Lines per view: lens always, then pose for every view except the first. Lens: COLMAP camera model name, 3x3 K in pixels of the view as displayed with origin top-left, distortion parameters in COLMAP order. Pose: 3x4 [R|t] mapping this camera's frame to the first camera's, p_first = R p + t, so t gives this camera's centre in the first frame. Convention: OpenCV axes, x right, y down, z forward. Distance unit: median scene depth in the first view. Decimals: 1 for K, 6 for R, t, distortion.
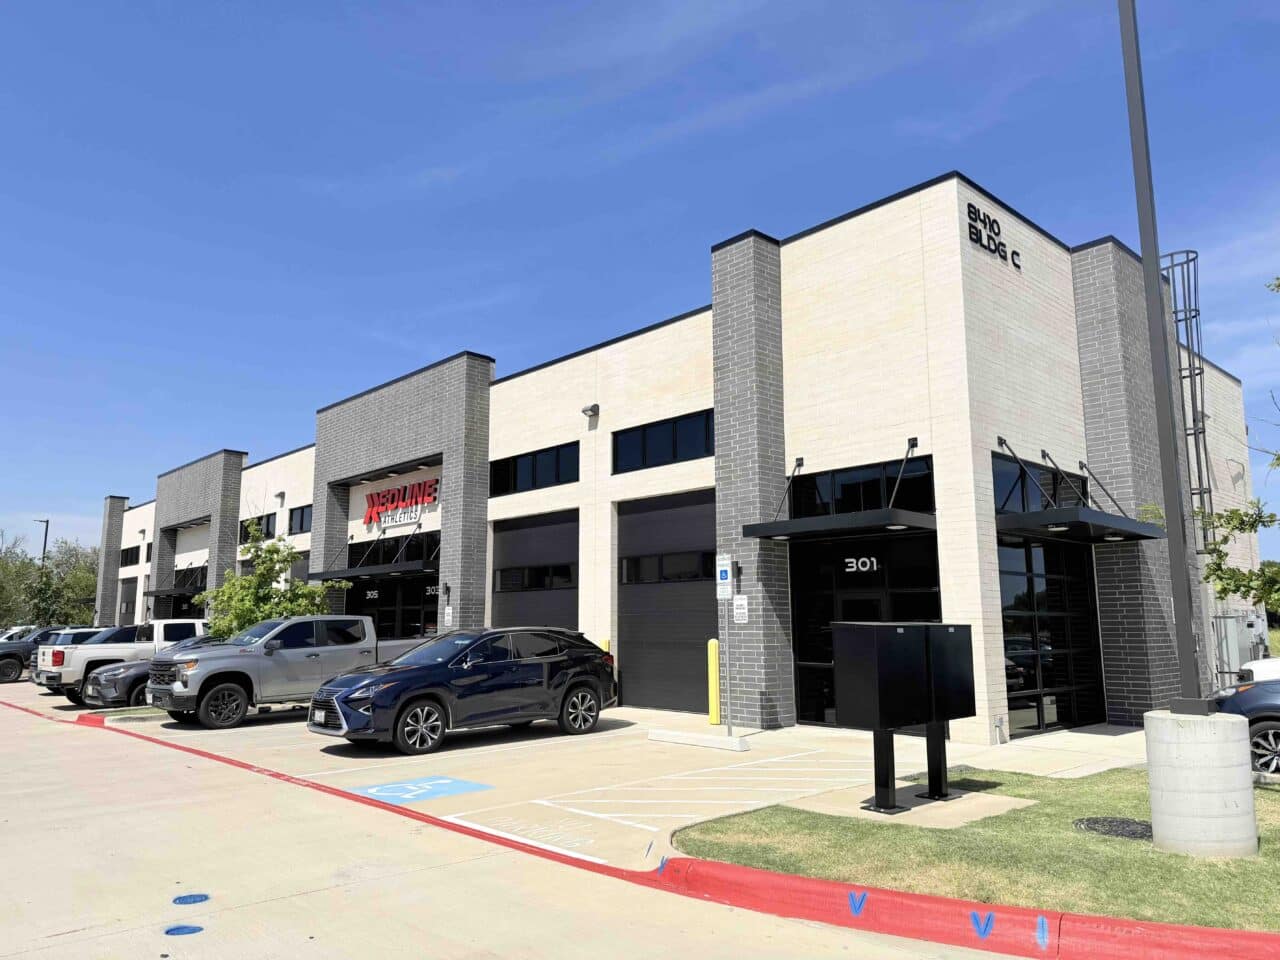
lens RADIAL K [[892.1, 0, 640.0], [0, 892.1, 480.0], [0, 0, 1]] dist [0.075803, -0.081962]
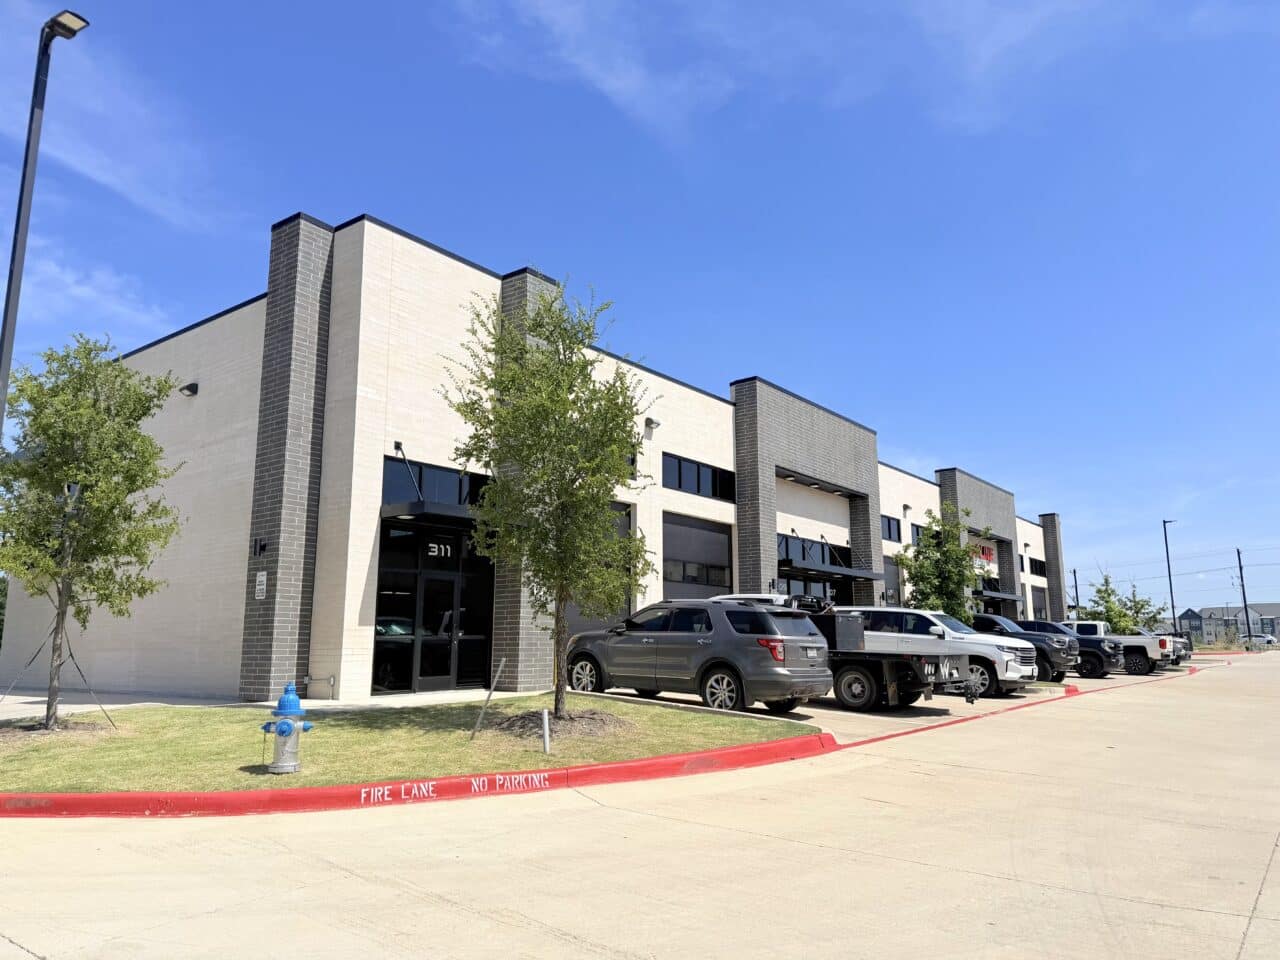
lens RADIAL K [[892.1, 0, 640.0], [0, 892.1, 480.0], [0, 0, 1]] dist [0.075803, -0.081962]
pose [[-0.164007, 0.185181, 0.968922, -1.135024], [-0.160212, 0.964181, -0.211394, 0.232342], [-0.973362, -0.189903, -0.128464, 1.143063]]
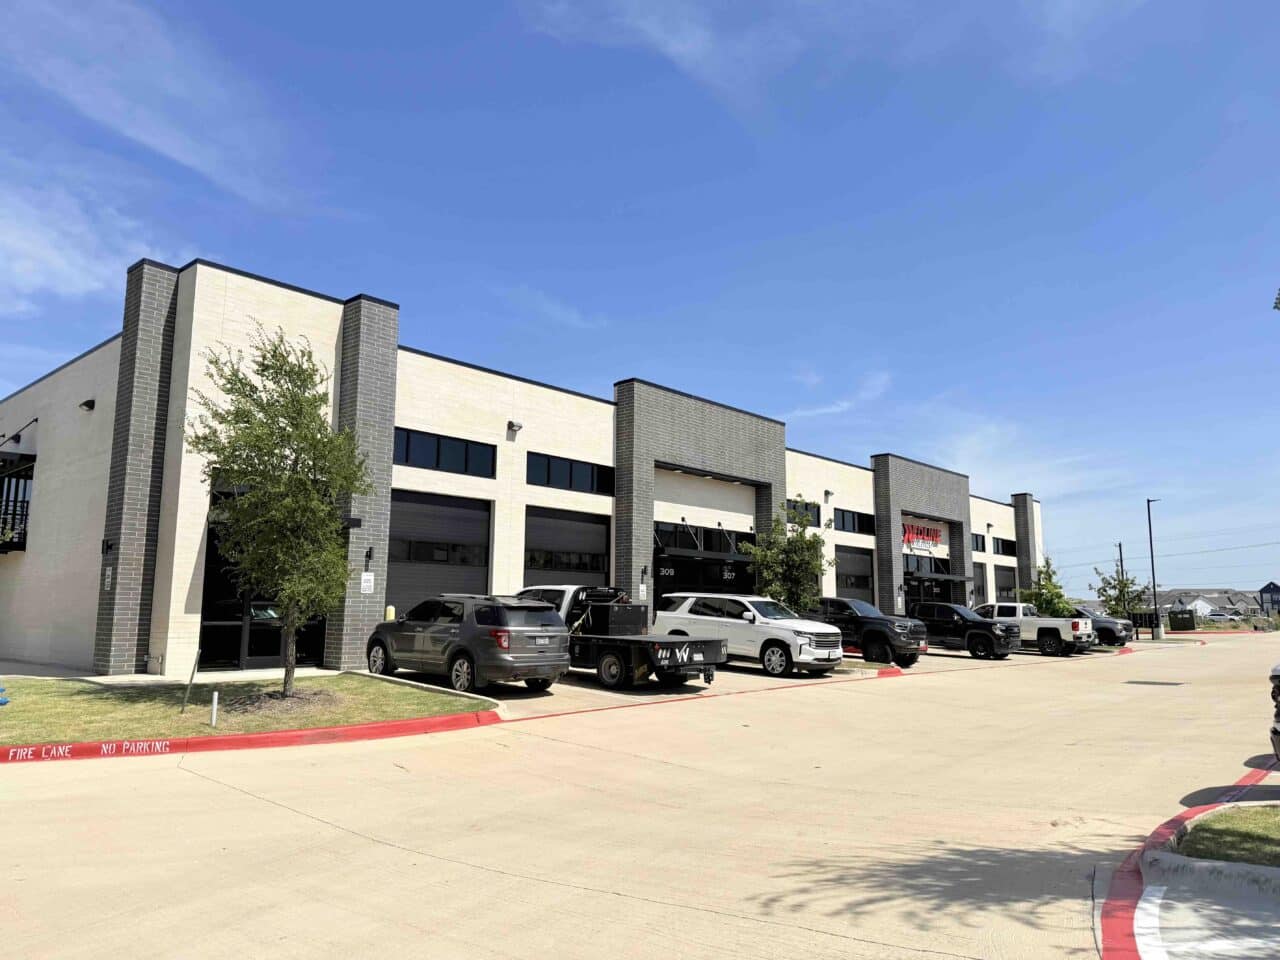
lens RADIAL K [[892.1, 0, 640.0], [0, 892.1, 480.0], [0, 0, 1]] dist [0.075803, -0.081962]
pose [[-0.077717, 0.151861, 0.985342, -1.285660], [-0.171925, 0.971483, -0.163286, 0.167604], [-0.982040, -0.182095, -0.049392, 0.871960]]
